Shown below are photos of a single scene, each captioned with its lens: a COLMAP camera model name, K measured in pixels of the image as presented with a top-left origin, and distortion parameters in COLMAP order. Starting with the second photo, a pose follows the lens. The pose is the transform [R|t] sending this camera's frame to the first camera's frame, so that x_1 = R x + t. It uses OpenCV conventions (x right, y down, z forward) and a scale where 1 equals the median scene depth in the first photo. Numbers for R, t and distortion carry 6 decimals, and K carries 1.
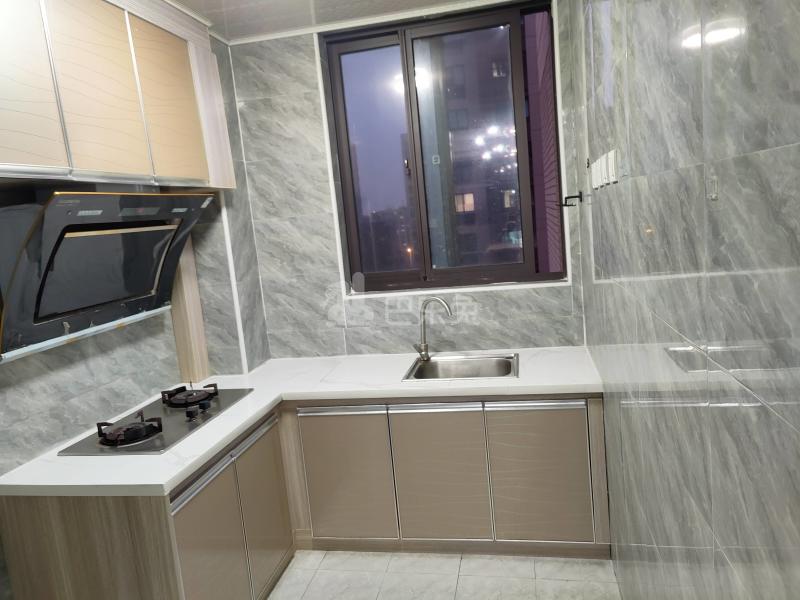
lens RADIAL K [[594.9, 0, 400.0], [0, 594.9, 300.0], [0, 0, 1]] dist [0.031403, 0.000128]
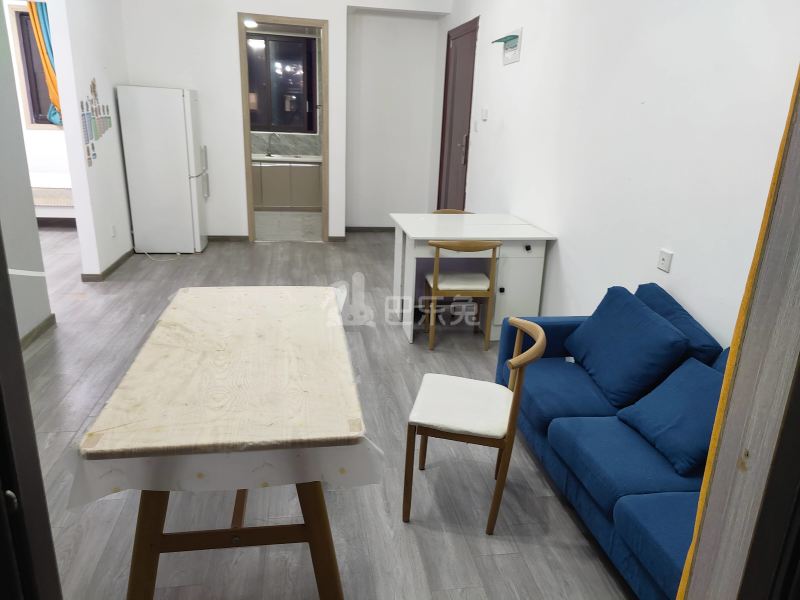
lens RADIAL K [[594.9, 0, 400.0], [0, 594.9, 300.0], [0, 0, 1]] dist [0.031403, 0.000128]
pose [[0.928075, 0.021896, 0.371749, -0.429397], [-0.077023, 0.987970, 0.134097, 0.351915], [-0.364341, -0.153086, 0.918597, -2.019102]]
